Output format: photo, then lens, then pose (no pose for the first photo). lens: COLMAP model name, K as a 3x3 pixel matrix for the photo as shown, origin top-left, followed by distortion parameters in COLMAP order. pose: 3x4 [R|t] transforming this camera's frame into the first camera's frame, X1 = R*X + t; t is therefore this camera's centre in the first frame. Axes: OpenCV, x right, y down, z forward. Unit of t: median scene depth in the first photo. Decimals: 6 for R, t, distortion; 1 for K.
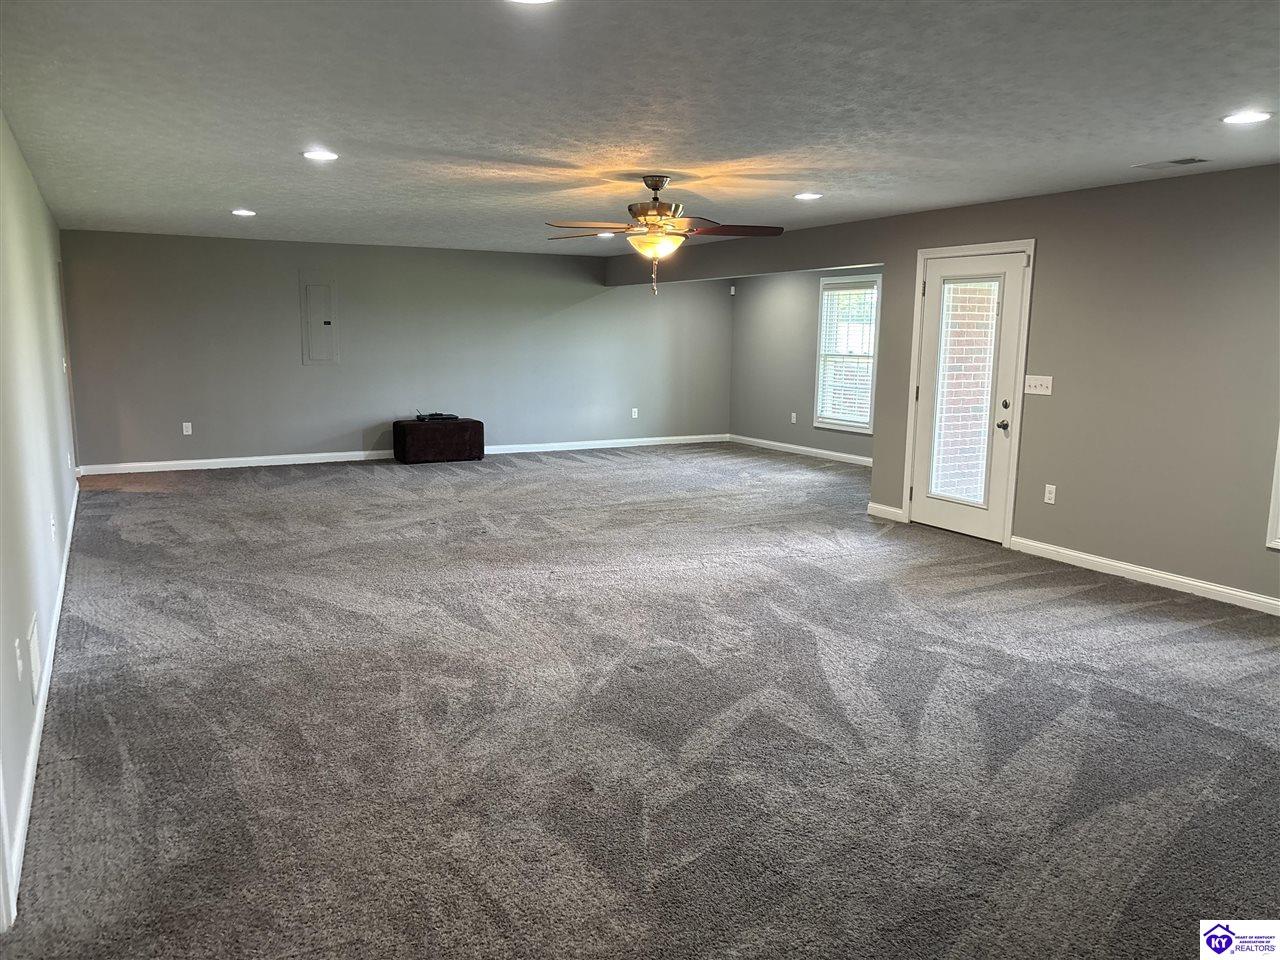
lens RADIAL K [[966.1, 0, 639.4], [0, 966.1, 483.0], [0, 0, 1]] dist [0.039489, -0.024222]
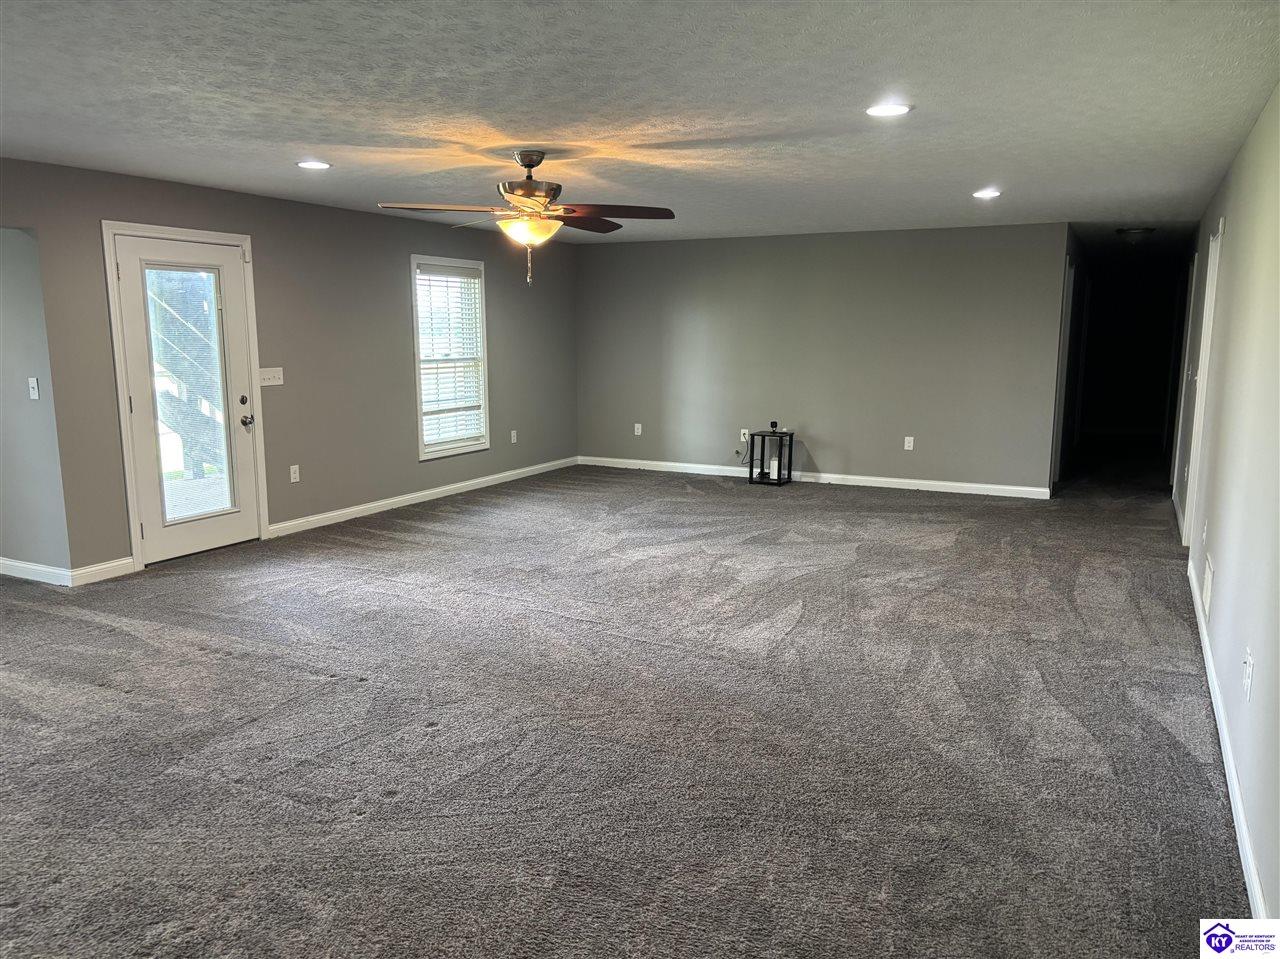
lens RADIAL K [[966.1, 0, 638.4], [0, 966.1, 479.3], [0, 0, 1]] dist [0.039489, -0.024222]
pose [[-0.563421, -0.134356, 0.815172, -0.666598], [0.127434, 0.960747, 0.246428, -0.195848], [-0.816283, 0.242723, -0.524183, 1.209797]]
